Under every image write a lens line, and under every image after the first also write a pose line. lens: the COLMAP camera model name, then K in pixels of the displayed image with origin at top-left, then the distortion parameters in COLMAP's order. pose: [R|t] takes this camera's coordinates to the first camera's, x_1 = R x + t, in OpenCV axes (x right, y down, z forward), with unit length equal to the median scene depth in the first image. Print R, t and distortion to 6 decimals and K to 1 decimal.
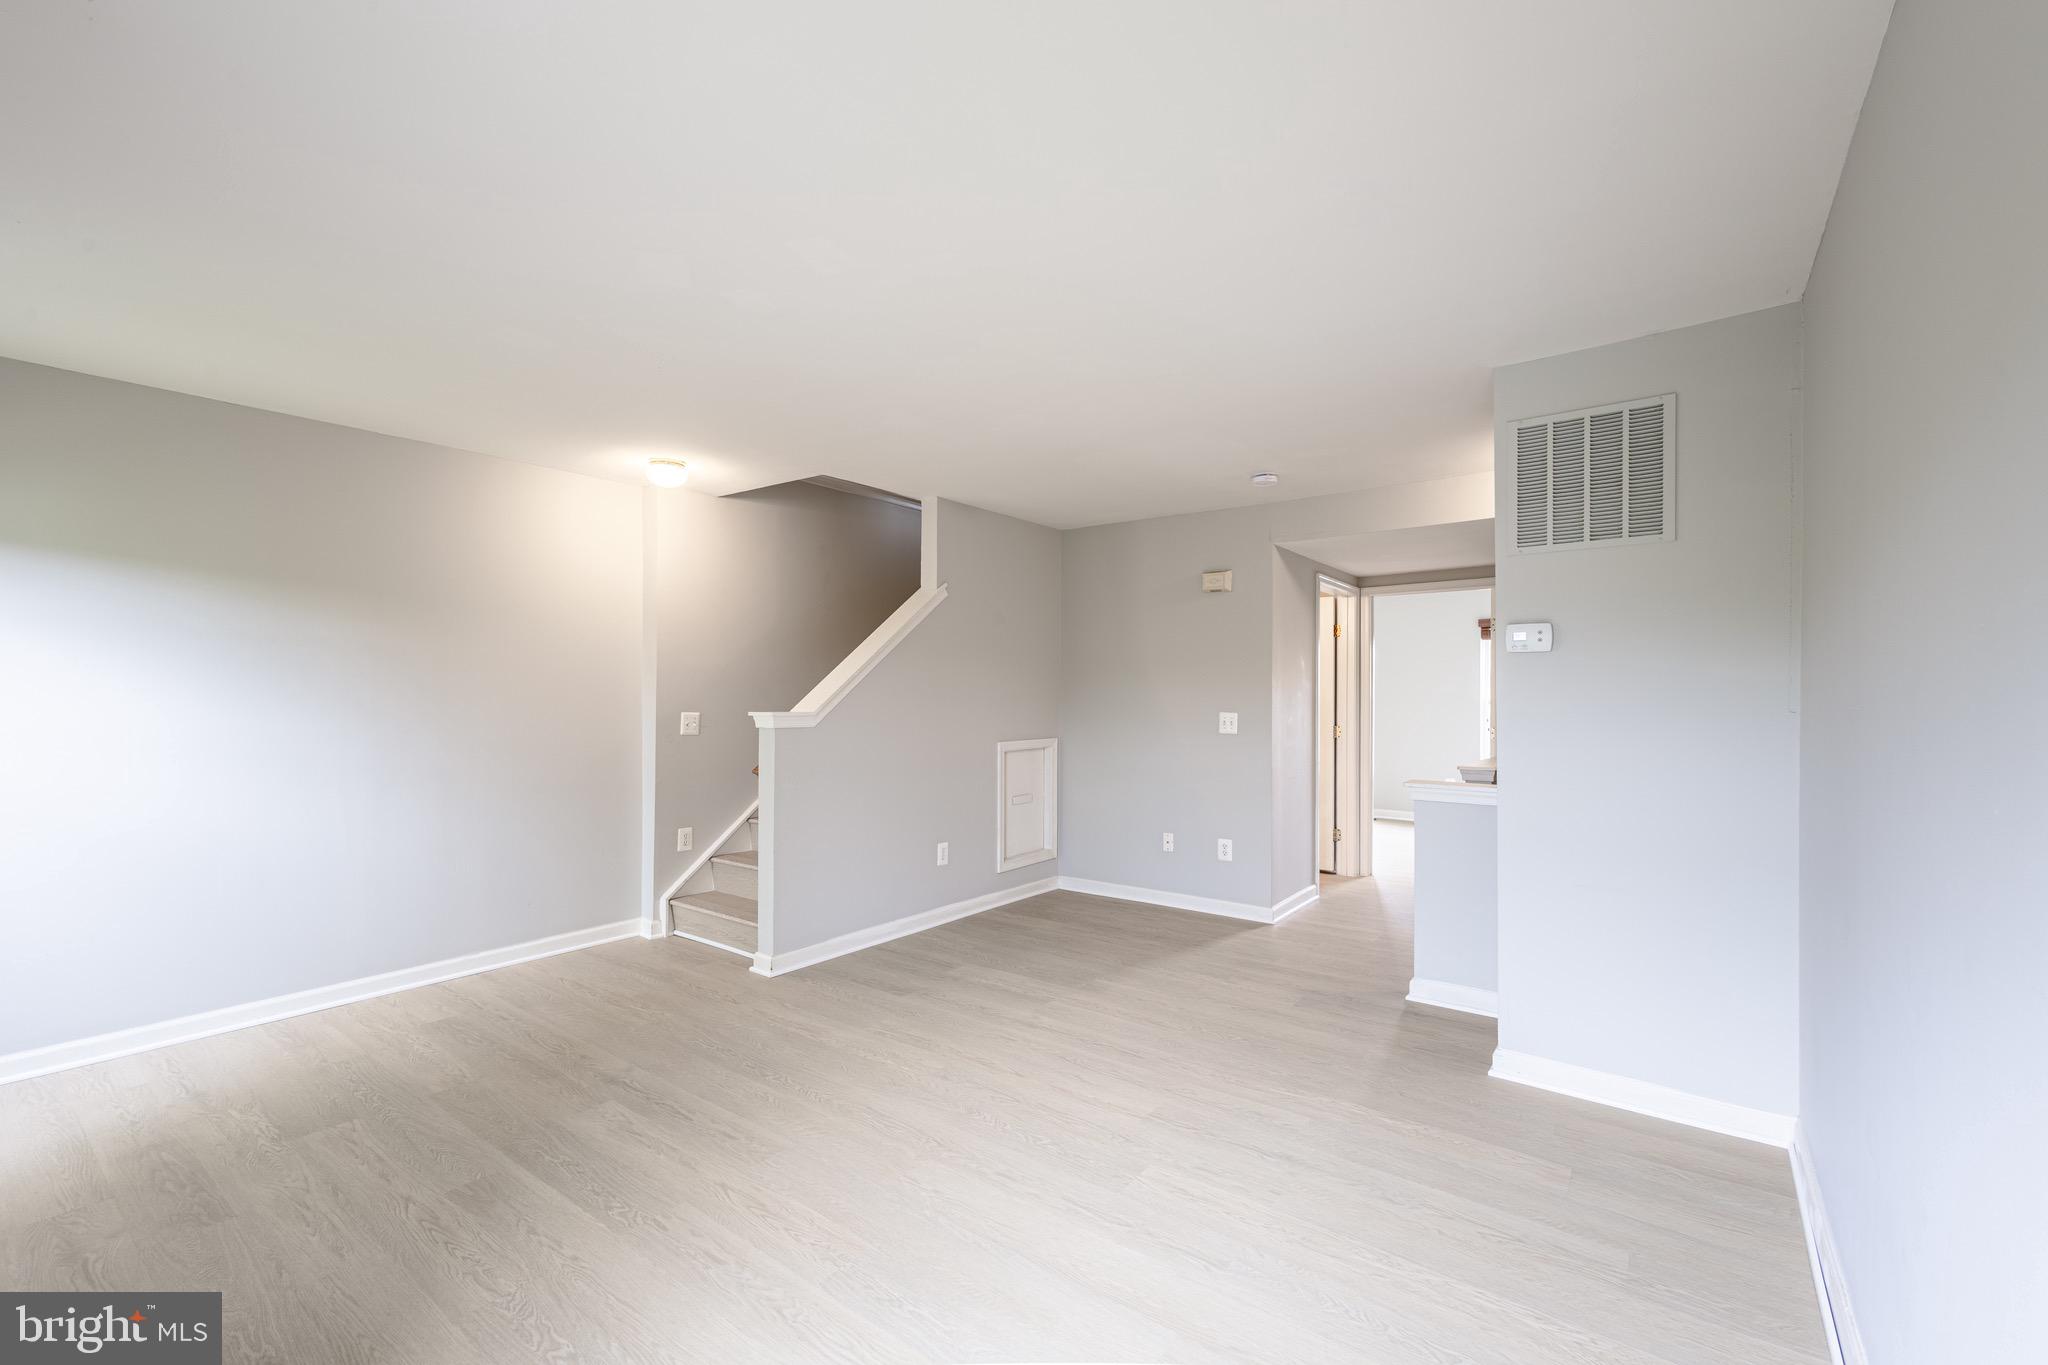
lens RADIAL K [[882.2, 0, 1028.3], [0, 882.2, 682.6], [0, 0, 1]] dist [0.005441, -0.001546]
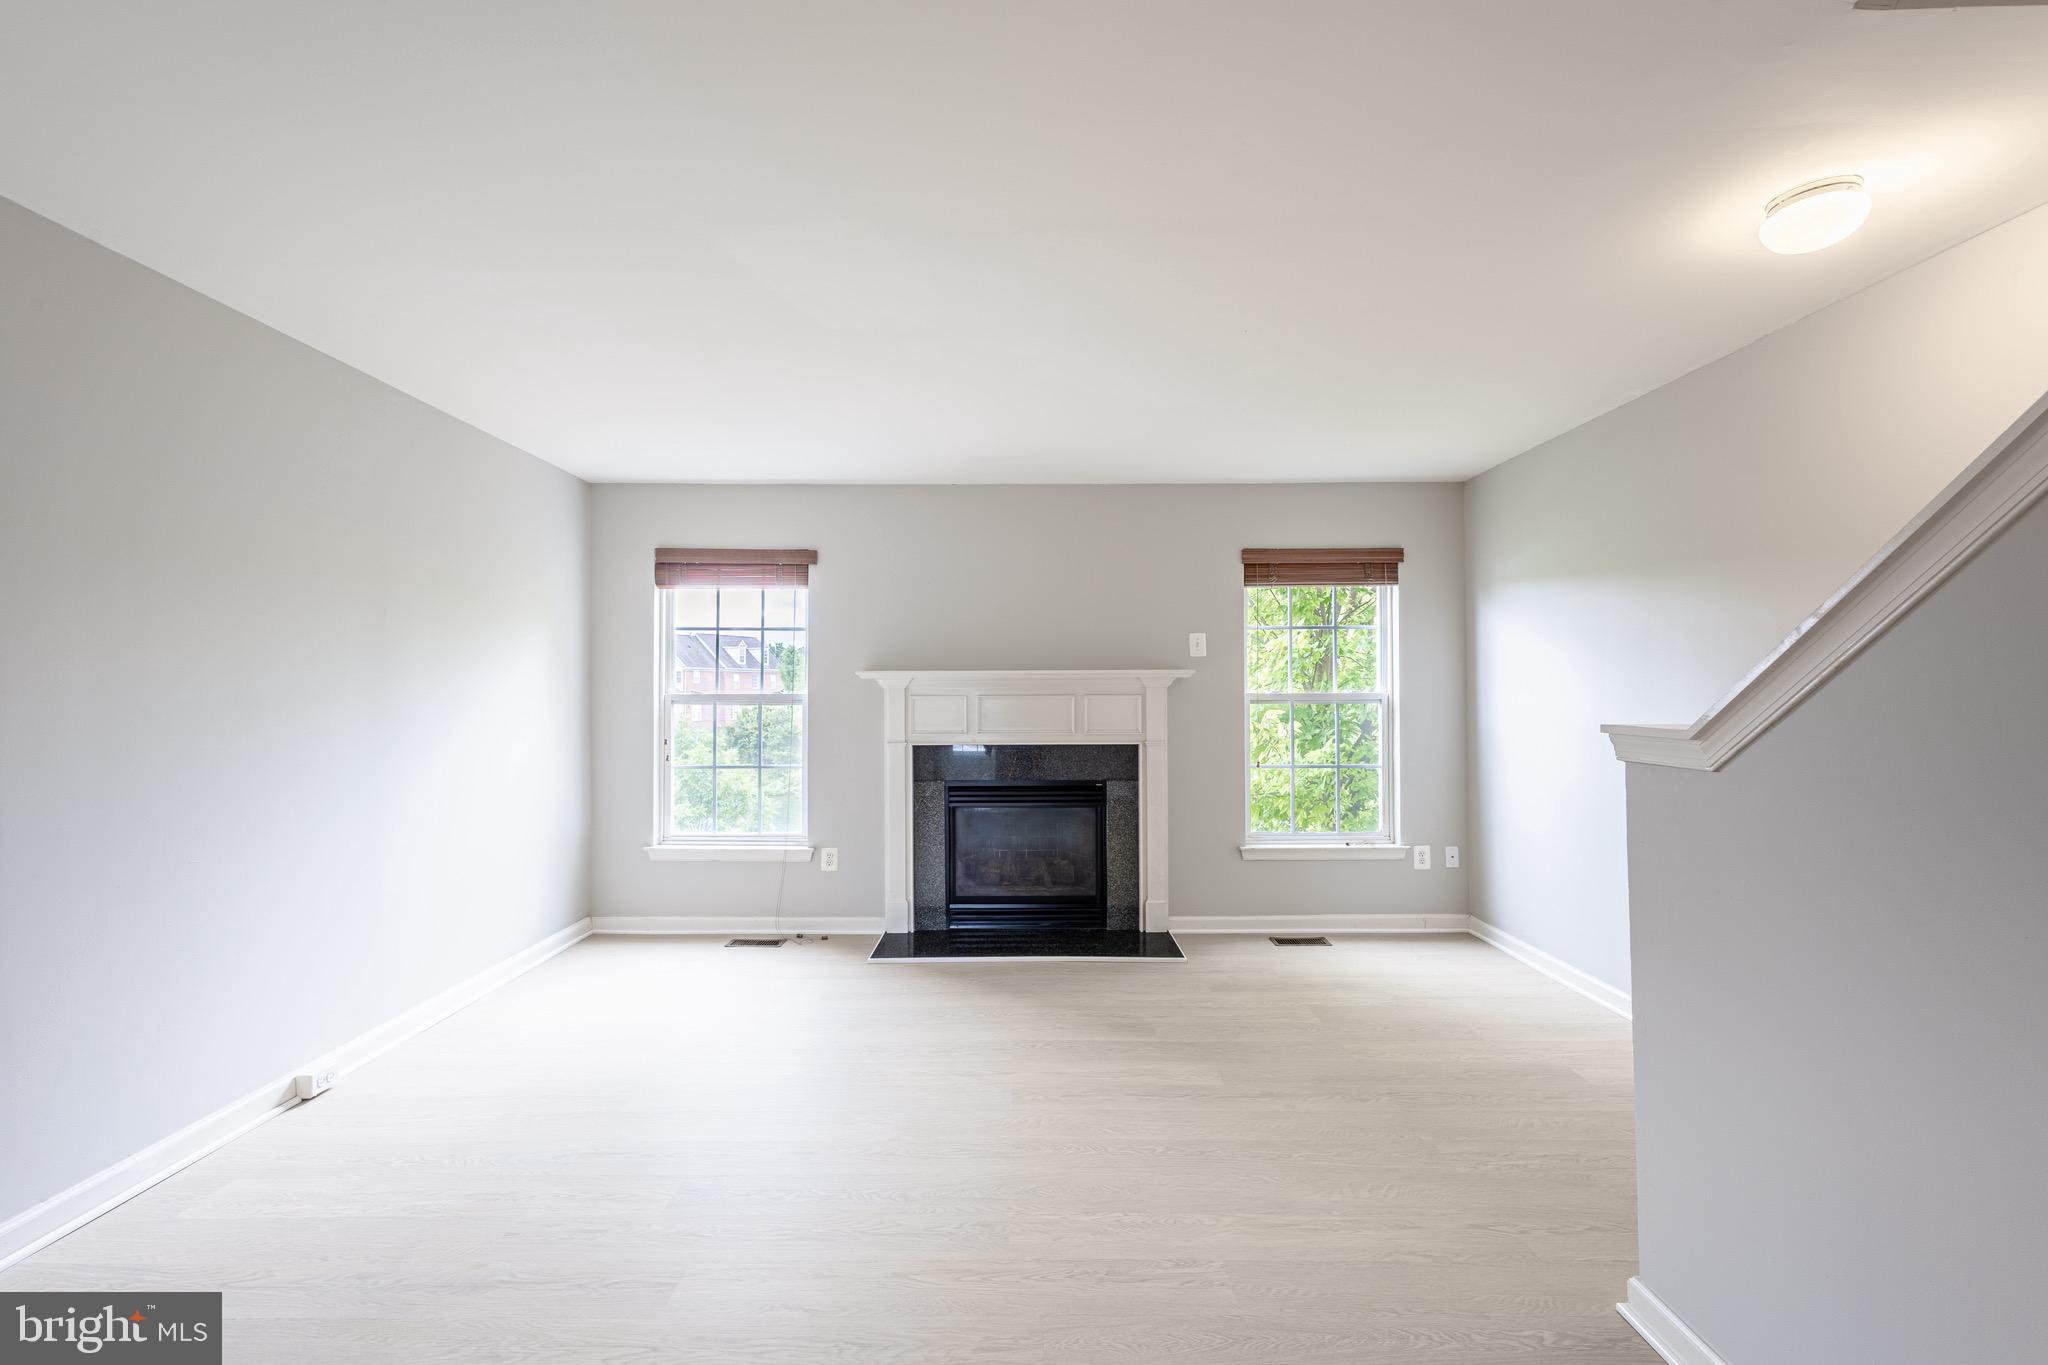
lens RADIAL K [[882.2, 0, 990.5], [0, 882.2, 663.5], [0, 0, 1]] dist [0.005441, -0.001546]
pose [[-0.819521, -0.010659, -0.572949, 0.341144], [0.009958, 0.999411, -0.032836, 0.016717], [0.572962, -0.032615, -0.818933, 1.700053]]
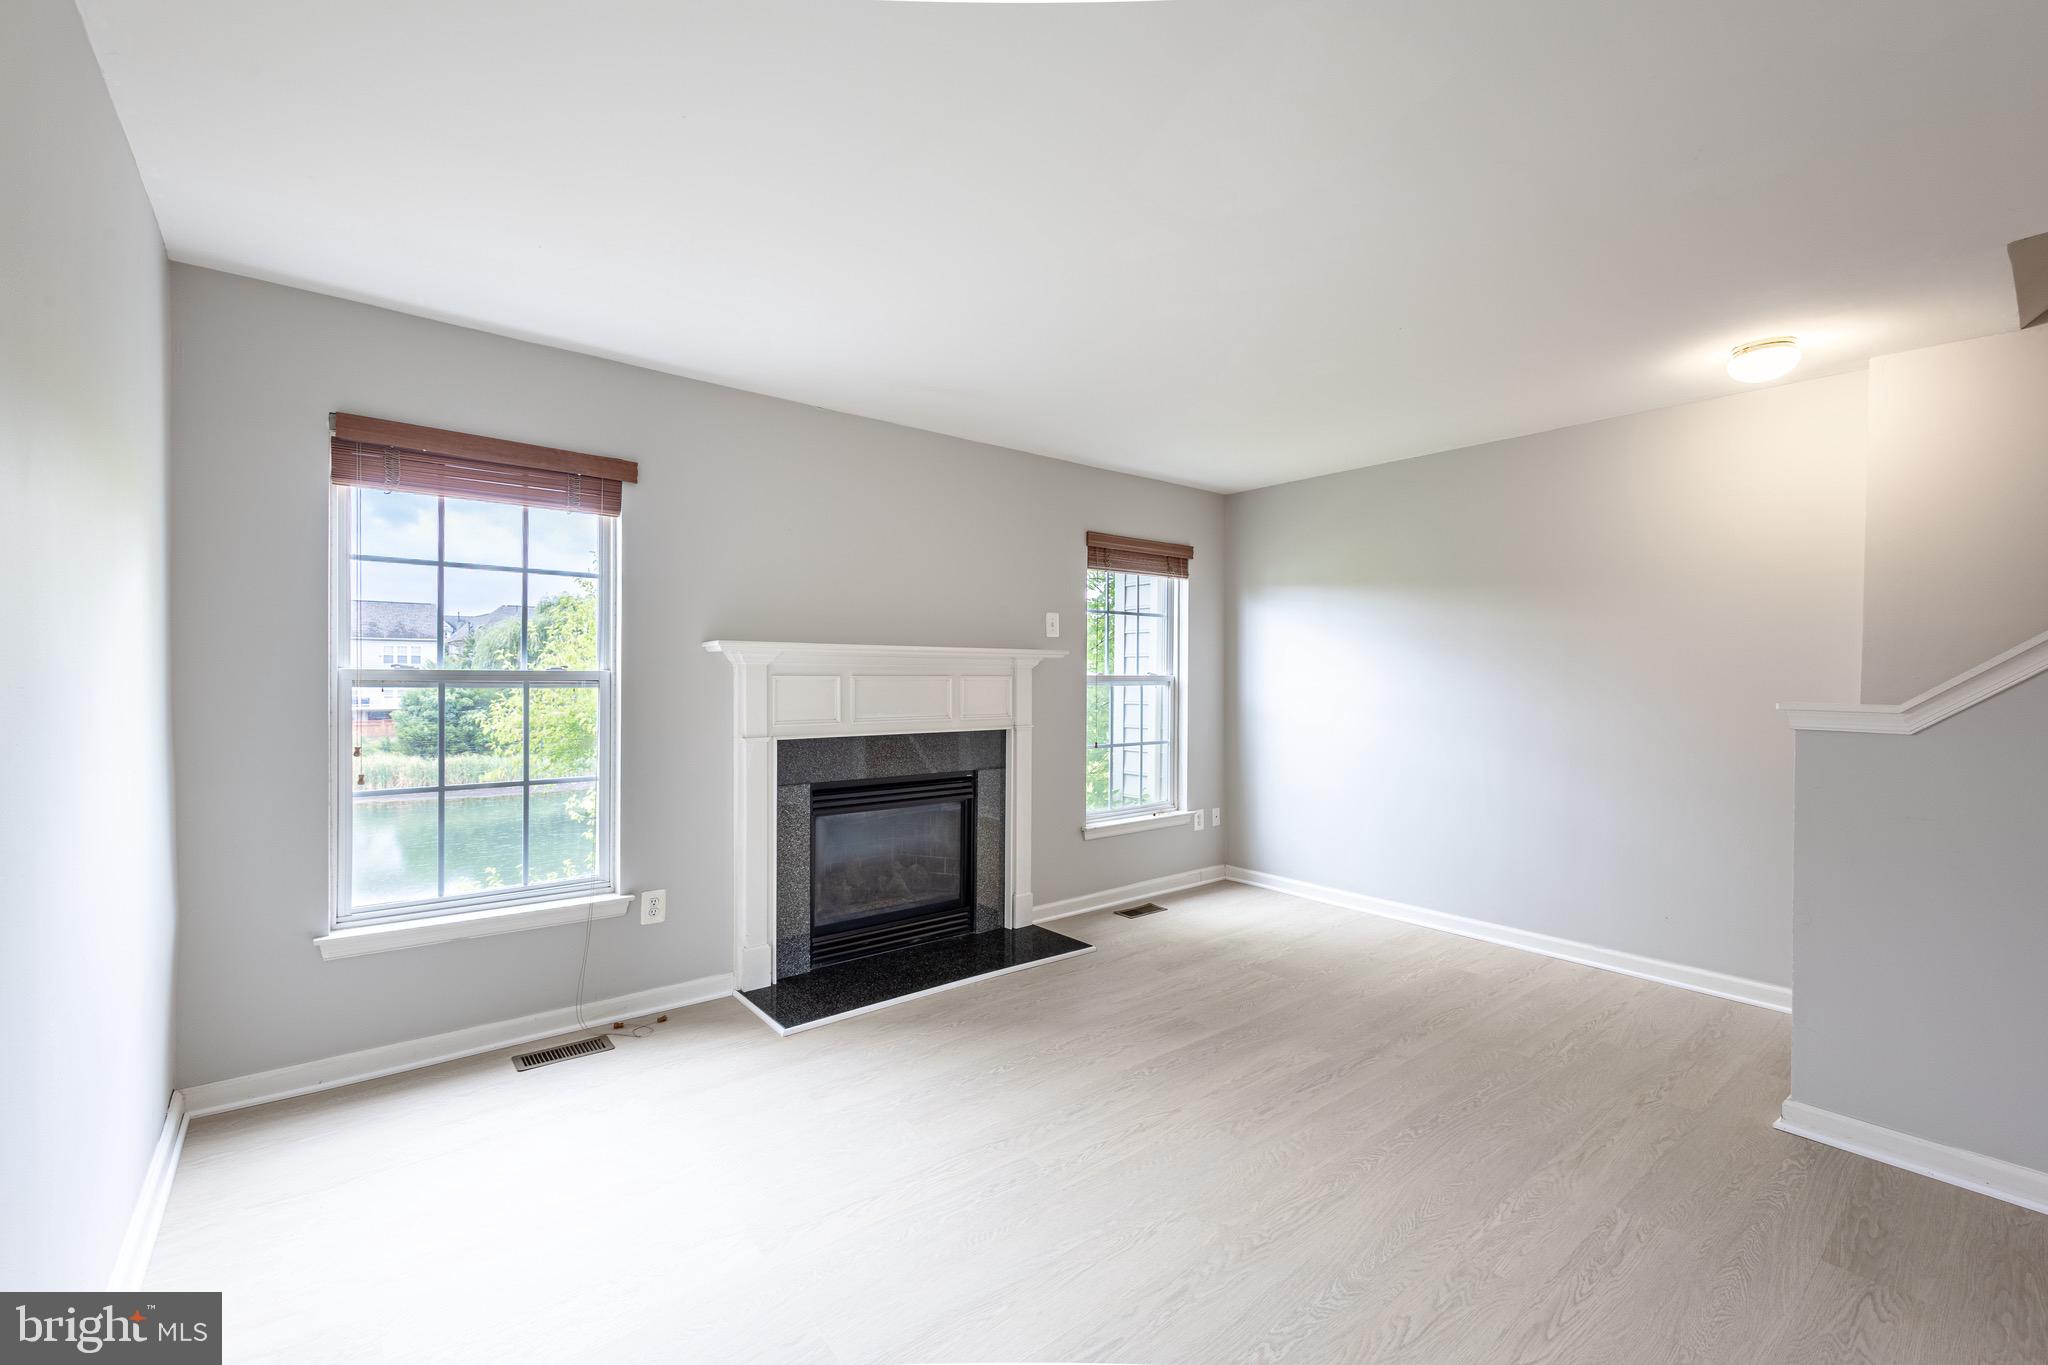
lens RADIAL K [[882.2, 0, 1020.1], [0, 882.2, 665.9], [0, 0, 1]] dist [0.005441, -0.001546]
pose [[-0.251799, -0.003453, -0.967773, 0.648474], [-0.002428, 0.999993, -0.002936, 0.010824], [0.967777, 0.001610, -0.251805, 0.905125]]
